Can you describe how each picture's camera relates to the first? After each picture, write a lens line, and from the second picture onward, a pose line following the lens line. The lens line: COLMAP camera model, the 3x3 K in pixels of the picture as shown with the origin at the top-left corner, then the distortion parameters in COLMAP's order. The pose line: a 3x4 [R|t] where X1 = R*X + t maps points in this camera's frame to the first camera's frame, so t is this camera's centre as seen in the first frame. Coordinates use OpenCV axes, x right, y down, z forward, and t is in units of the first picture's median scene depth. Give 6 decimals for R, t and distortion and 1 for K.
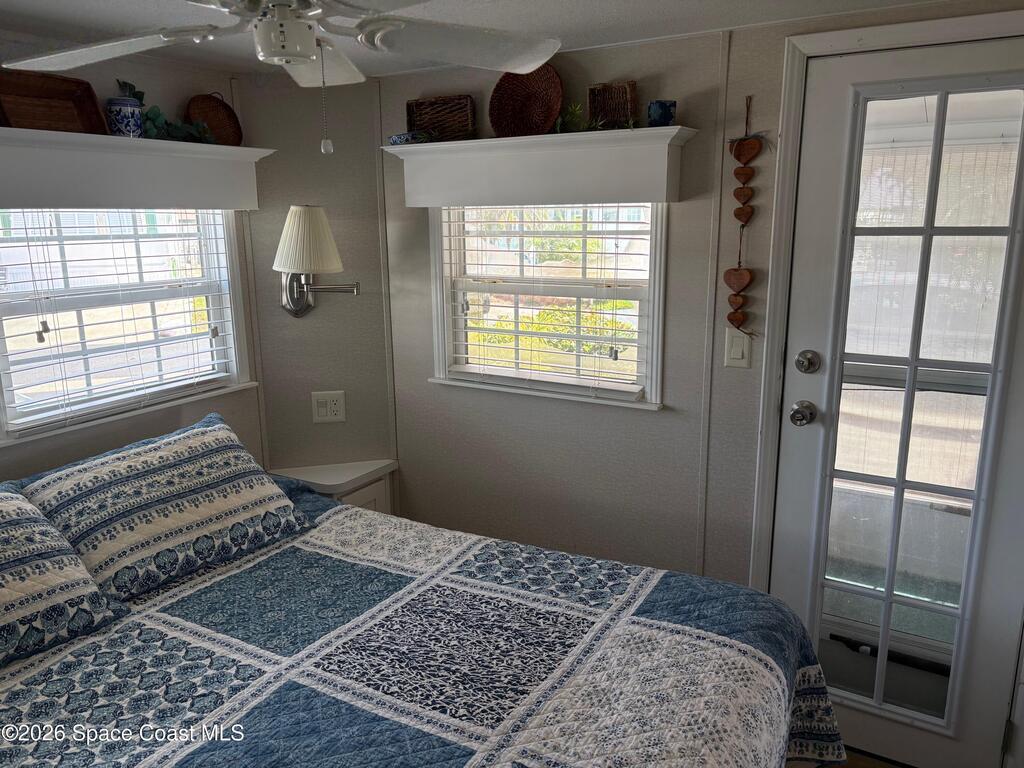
lens RADIAL K [[770.9, 0, 511.0], [0, 770.9, 385.5], [0, 0, 1]] dist [0.049870, -0.054571]
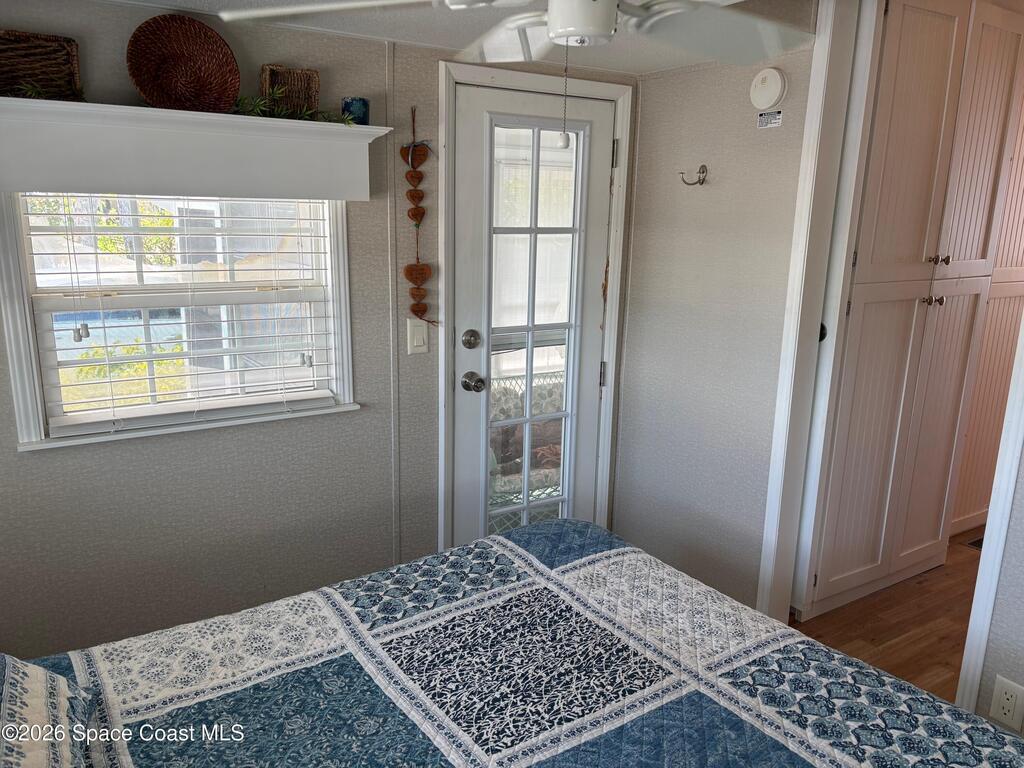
lens RADIAL K [[770.9, 0, 502.0], [0, 770.9, 387.9], [0, 0, 1]] dist [0.049870, -0.054571]
pose [[0.450793, -0.182630, 0.873746, -0.700145], [0.168830, 0.978623, 0.117447, -0.094665], [-0.876517, 0.094570, 0.471990, 0.428078]]
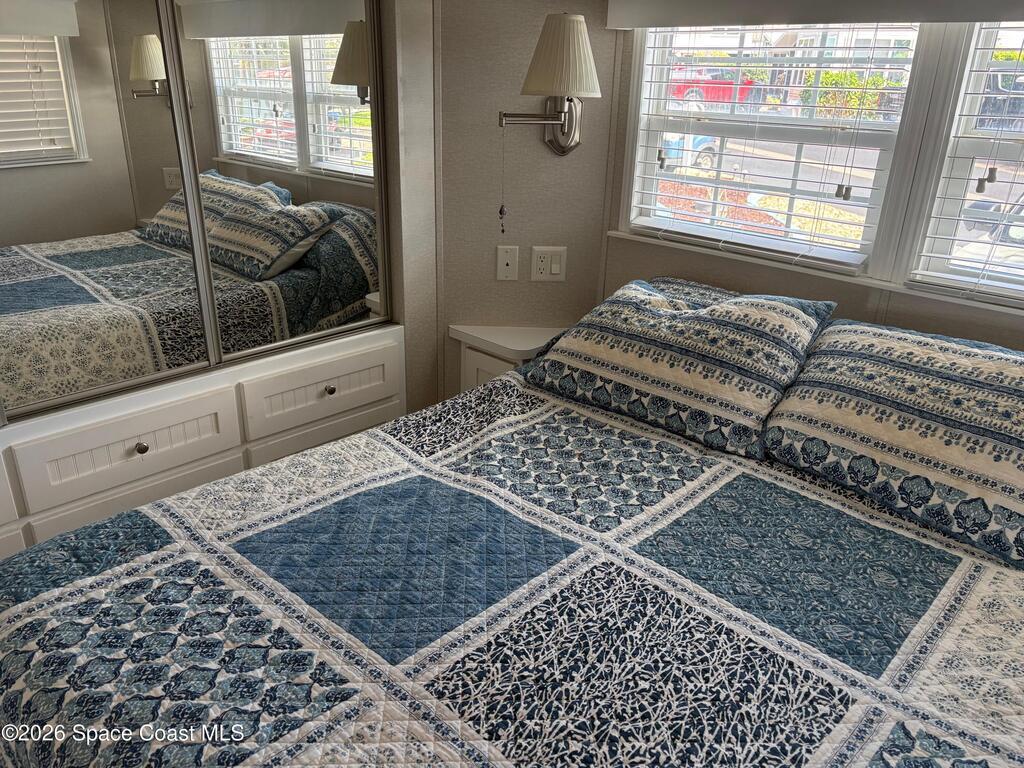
lens RADIAL K [[770.9, 0, 510.6], [0, 770.9, 393.8], [0, 0, 1]] dist [0.049870, -0.054571]
pose [[-0.231677, 0.386313, -0.892798, 0.368557], [-0.226918, 0.870988, 0.435761, -0.124637], [0.945957, 0.303548, -0.114126, 0.722138]]
